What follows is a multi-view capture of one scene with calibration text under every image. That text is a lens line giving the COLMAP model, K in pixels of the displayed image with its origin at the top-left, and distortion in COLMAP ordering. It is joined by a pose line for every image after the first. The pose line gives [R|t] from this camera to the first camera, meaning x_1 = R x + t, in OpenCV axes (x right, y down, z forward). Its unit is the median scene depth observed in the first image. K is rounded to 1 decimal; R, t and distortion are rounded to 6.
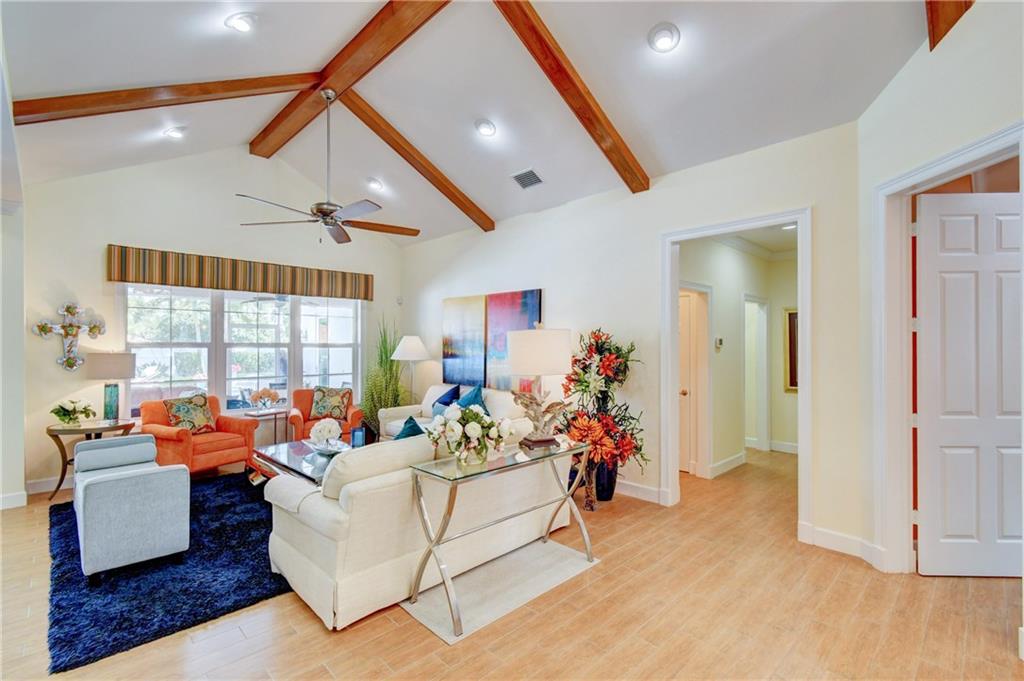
lens RADIAL K [[459.9, 0, 518.8], [0, 459.9, 342.0], [0, 0, 1]] dist [-0.003355, -0.000261]
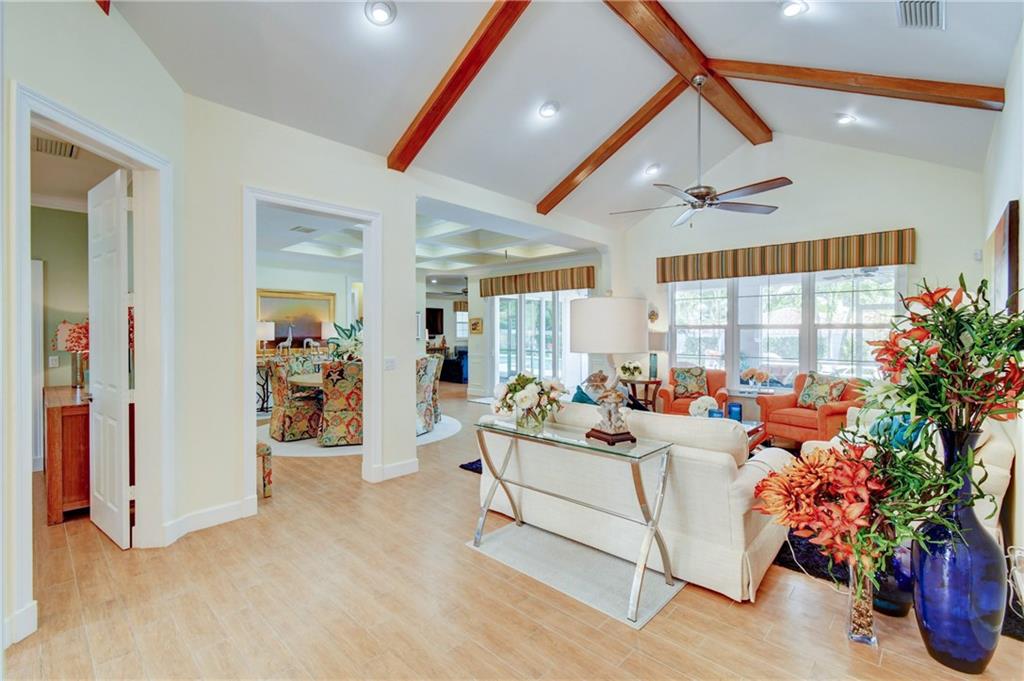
lens RADIAL K [[459.9, 0, 520.0], [0, 459.9, 336.6], [0, 0, 1]] dist [-0.003355, -0.000261]
pose [[0.031221, 0.014069, -0.999413, 0.468681], [0.013841, 0.999799, 0.014507, 0.007561], [0.999417, -0.014286, 0.031020, 0.432310]]
